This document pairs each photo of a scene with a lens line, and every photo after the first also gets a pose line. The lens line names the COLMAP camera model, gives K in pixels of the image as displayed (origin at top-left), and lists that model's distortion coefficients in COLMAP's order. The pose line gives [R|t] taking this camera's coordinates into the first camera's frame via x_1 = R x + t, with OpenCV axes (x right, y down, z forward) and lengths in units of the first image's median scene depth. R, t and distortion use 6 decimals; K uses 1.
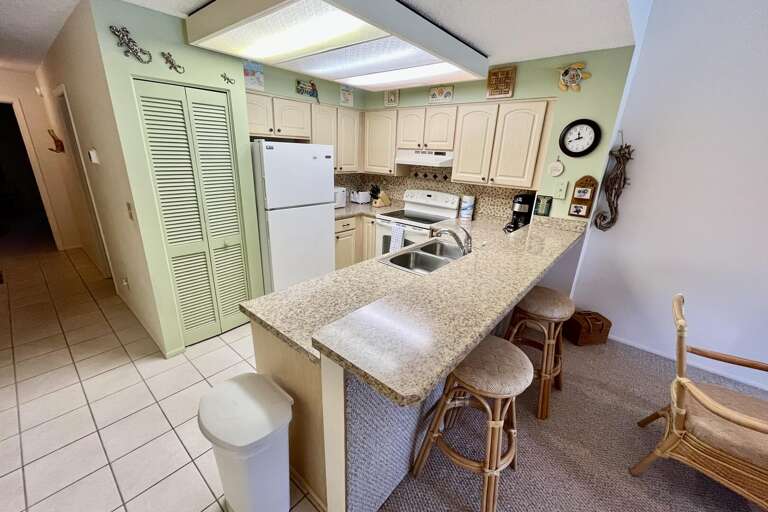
lens RADIAL K [[308.6, 0, 384.0], [0, 308.6, 256.0], [0, 0, 1]] dist [-0.000003, -0.000045]
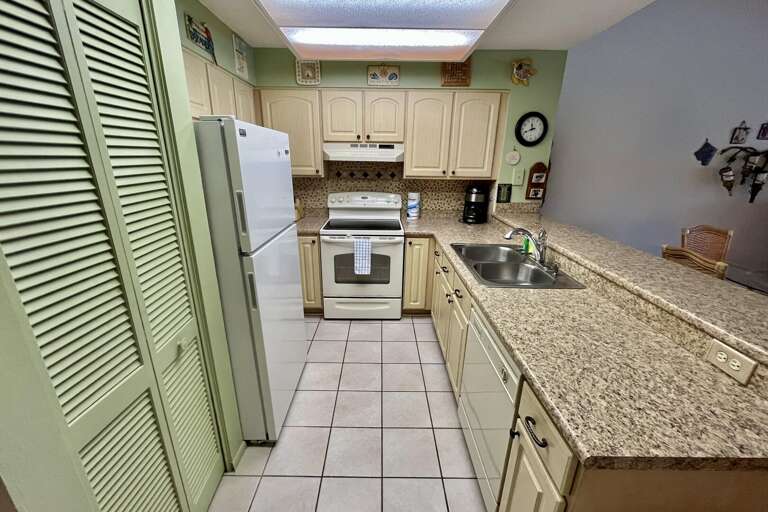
lens RADIAL K [[308.6, 0, 384.0], [0, 308.6, 256.0], [0, 0, 1]] dist [-0.000003, -0.000045]
pose [[0.765320, -0.223938, 0.603438, -0.428312], [0.224110, 0.971571, 0.076321, -0.111637], [-0.603374, 0.076827, 0.793749, 0.373145]]
